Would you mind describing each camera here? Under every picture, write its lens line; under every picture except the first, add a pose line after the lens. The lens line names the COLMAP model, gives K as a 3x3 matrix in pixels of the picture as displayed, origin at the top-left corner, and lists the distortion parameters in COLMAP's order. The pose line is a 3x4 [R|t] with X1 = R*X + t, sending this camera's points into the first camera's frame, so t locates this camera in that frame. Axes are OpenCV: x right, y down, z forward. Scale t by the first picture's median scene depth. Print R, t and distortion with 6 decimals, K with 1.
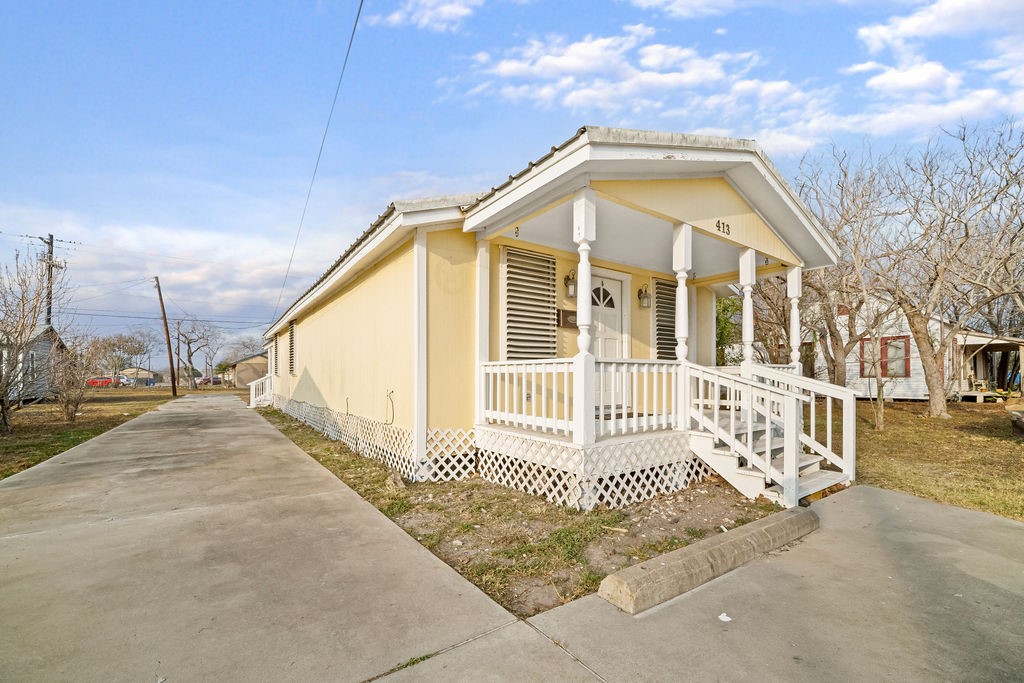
lens RADIAL K [[424.2, 0, 513.7], [0, 424.2, 365.7], [0, 0, 1]] dist [0.000283, 0.000092]
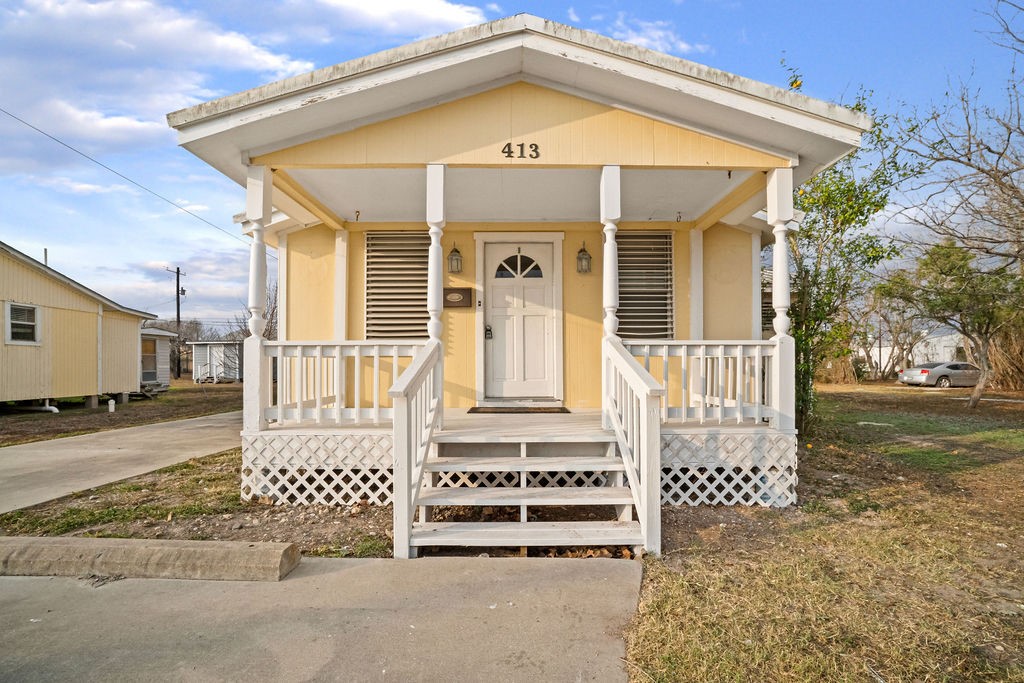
lens RADIAL K [[417.9, 0, 512.9], [0, 417.9, 353.0], [0, 0, 1]] dist [-0.011986, 0.000064]
pose [[0.811793, -0.015257, -0.583746, 0.803865], [0.016955, 0.999853, -0.002554, 0.012649], [0.583699, -0.007824, 0.811932, 0.385369]]
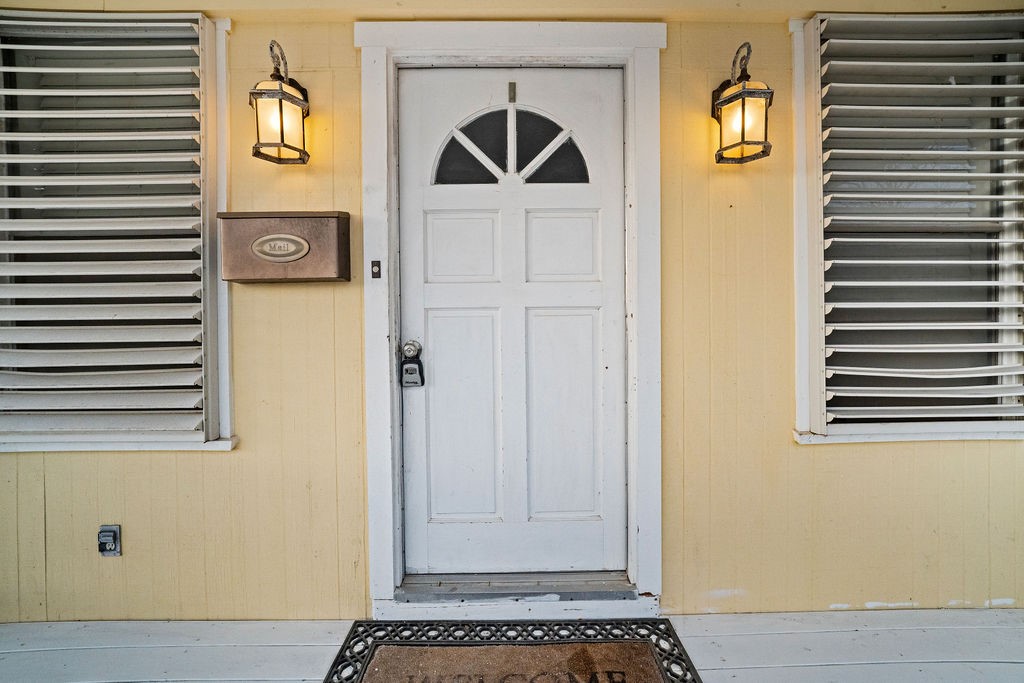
lens RADIAL K [[412.0, 0, 514.0], [0, 412.0, 338.7], [0, 0, 1]] dist [-0.011638, 0.000059]
pose [[0.820268, -0.001181, -0.571979, 0.416571], [0.021515, 0.999354, 0.028790, -0.063267], [0.571575, -0.035922, 0.819763, 0.944644]]
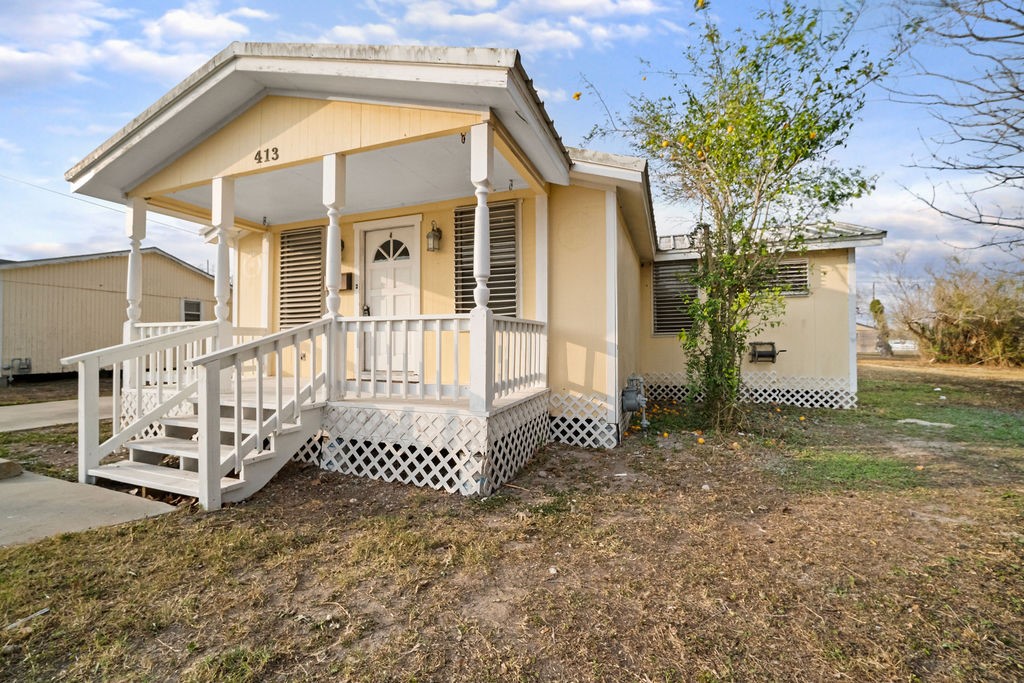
lens RADIAL K [[408.6, 0, 508.1], [0, 408.6, 327.1], [0, 0, 1]] dist [-0.002212, -0.000100]
pose [[0.541271, -0.029034, -0.840347, 1.274863], [0.025372, 0.999513, -0.018191, 0.029642], [0.840466, -0.011475, 0.541743, 0.874318]]
